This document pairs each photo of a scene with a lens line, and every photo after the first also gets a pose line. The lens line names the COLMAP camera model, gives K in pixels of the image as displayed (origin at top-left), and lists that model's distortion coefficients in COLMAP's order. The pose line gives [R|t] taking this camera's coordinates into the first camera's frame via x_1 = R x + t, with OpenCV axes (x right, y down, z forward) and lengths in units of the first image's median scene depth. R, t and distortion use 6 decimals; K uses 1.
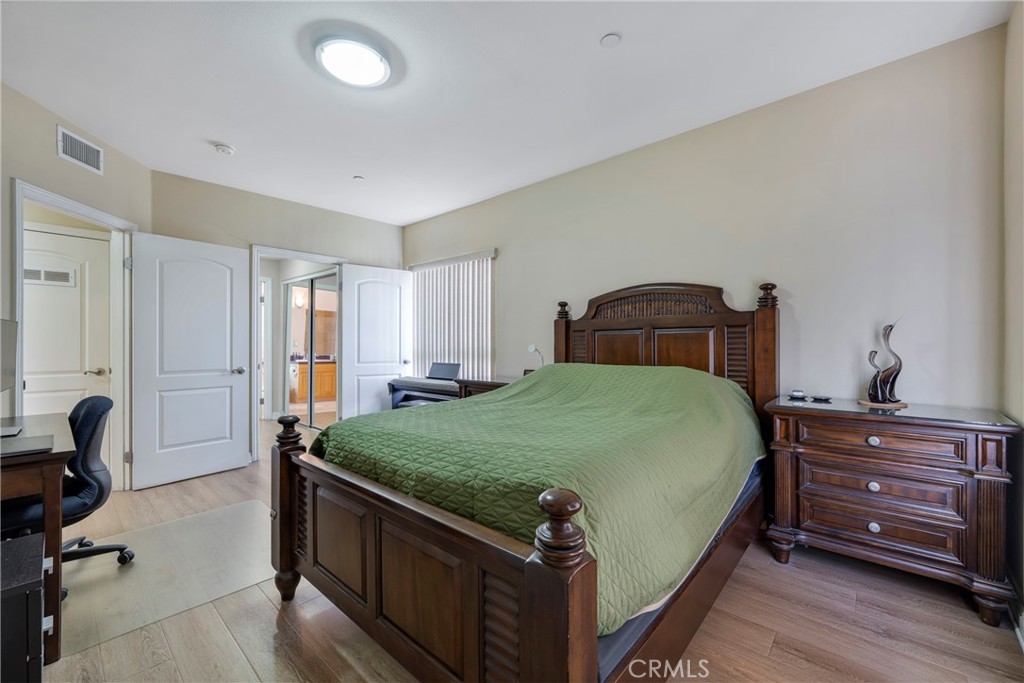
lens RADIAL K [[407.1, 0, 510.9], [0, 407.1, 347.1], [0, 0, 1]] dist [0.000516, -0.000165]
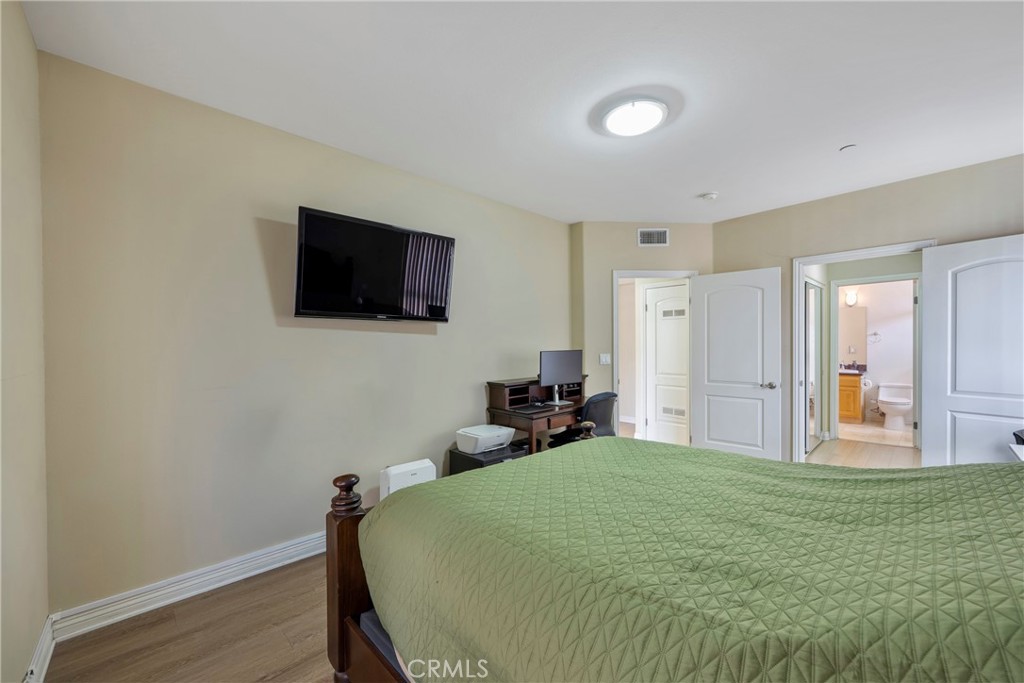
lens RADIAL K [[407.1, 0, 510.9], [0, 407.1, 347.1], [0, 0, 1]] dist [0.000516, -0.000165]
pose [[-0.129235, -0.014783, -0.991504, 0.458631], [-0.013525, 0.999822, -0.013144, -0.016943], [0.991522, 0.011712, -0.129412, 0.512088]]
